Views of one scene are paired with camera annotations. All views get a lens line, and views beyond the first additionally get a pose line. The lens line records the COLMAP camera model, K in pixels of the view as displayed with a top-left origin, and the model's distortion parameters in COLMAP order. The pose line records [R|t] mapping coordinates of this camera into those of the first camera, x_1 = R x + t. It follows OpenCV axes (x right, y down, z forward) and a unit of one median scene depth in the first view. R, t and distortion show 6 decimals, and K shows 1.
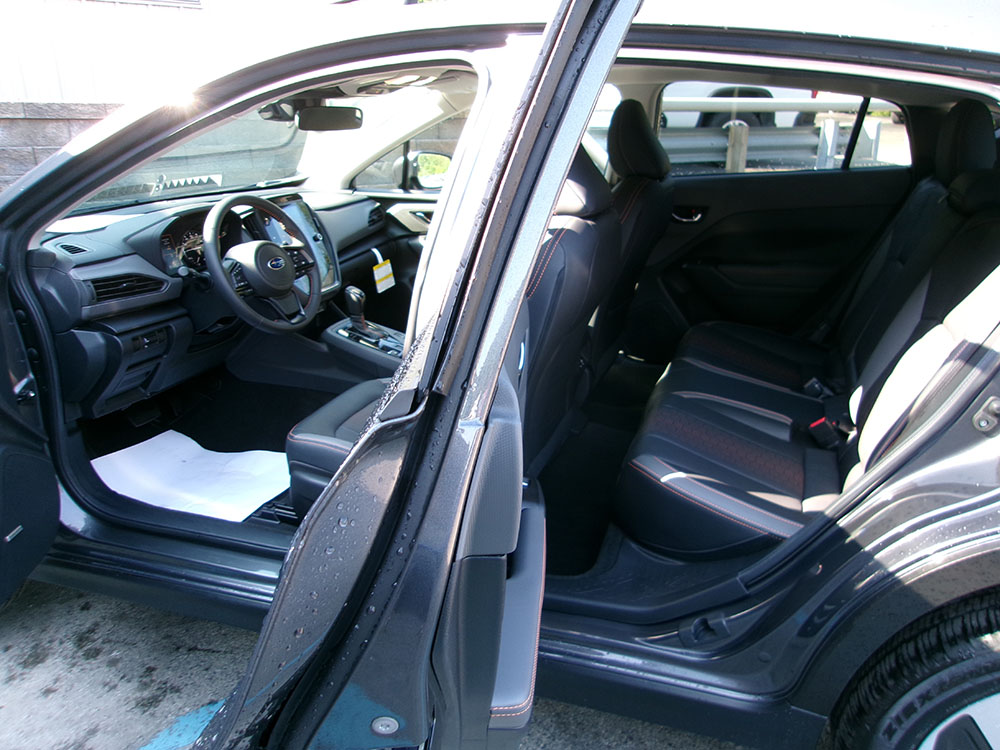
lens RADIAL K [[774.7, 0, 508.4], [0, 774.7, 378.2], [0, 0, 1]] dist [-0.032936, 0.054785]
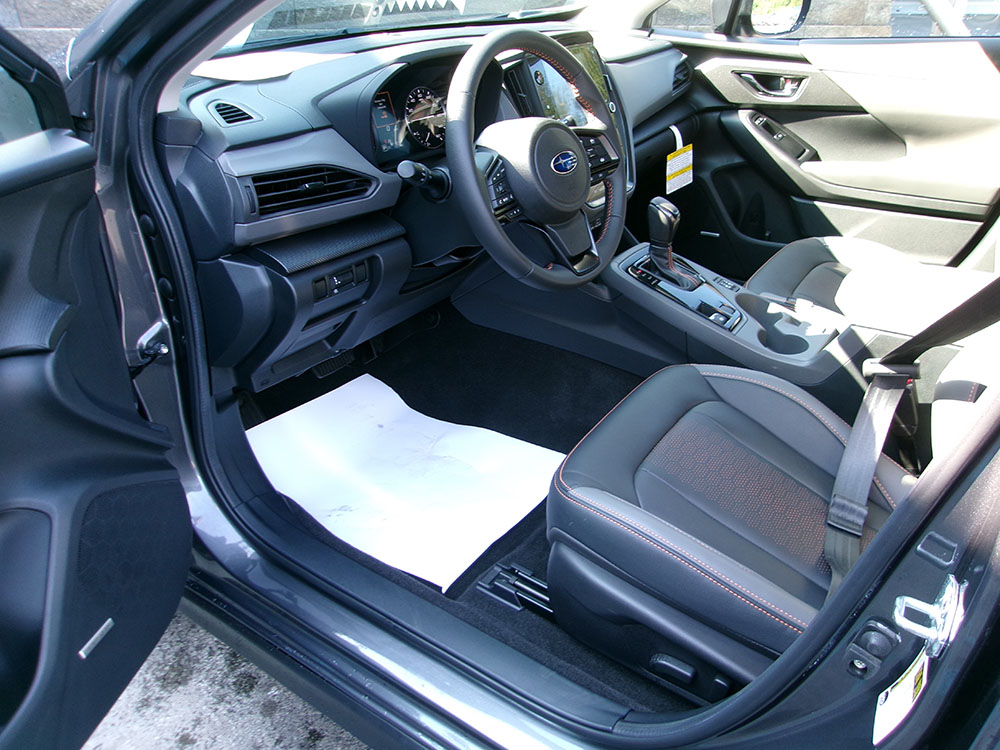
lens RADIAL K [[774.7, 0, 507.5], [0, 774.7, 373.9], [0, 0, 1]] dist [-0.032936, 0.054785]
pose [[0.964497, 0.146733, -0.219581, -0.191189], [-0.106251, 0.976784, 0.186022, -0.097109], [0.241778, -0.156087, 0.957695, 0.425728]]
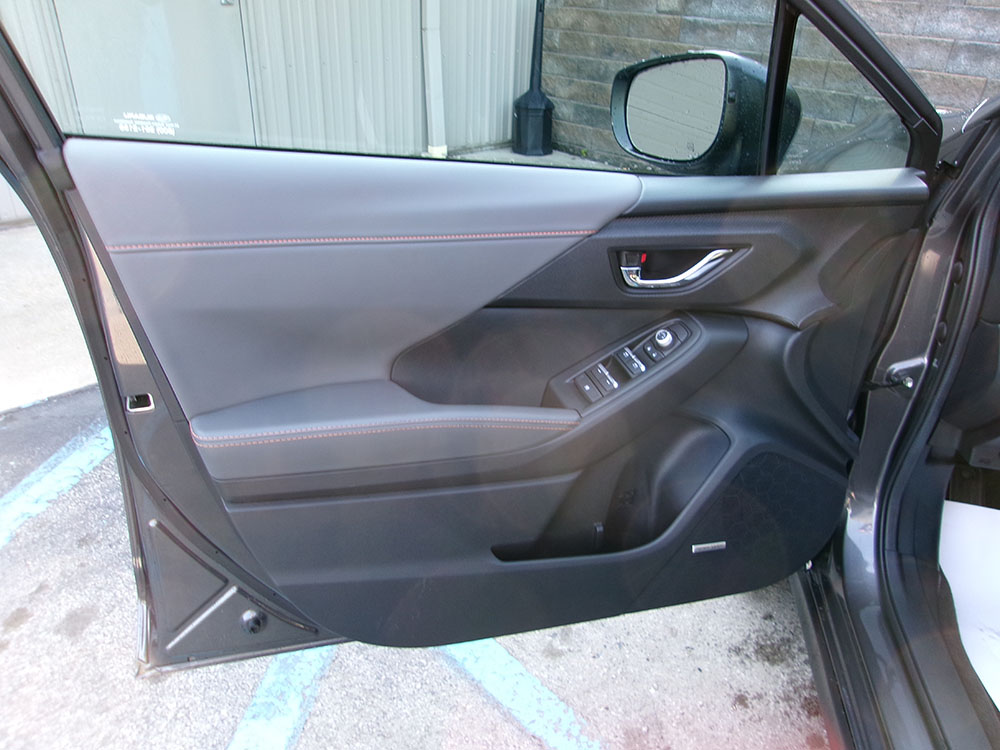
lens RADIAL K [[774.7, 0, 504.9], [0, 774.7, 371.0], [0, 0, 1]] dist [-0.032936, 0.054785]
pose [[0.175326, 0.470404, -0.864859, -0.100456], [-0.353678, 0.849917, 0.390579, -0.114091], [0.918789, 0.237403, 0.315384, 0.428725]]
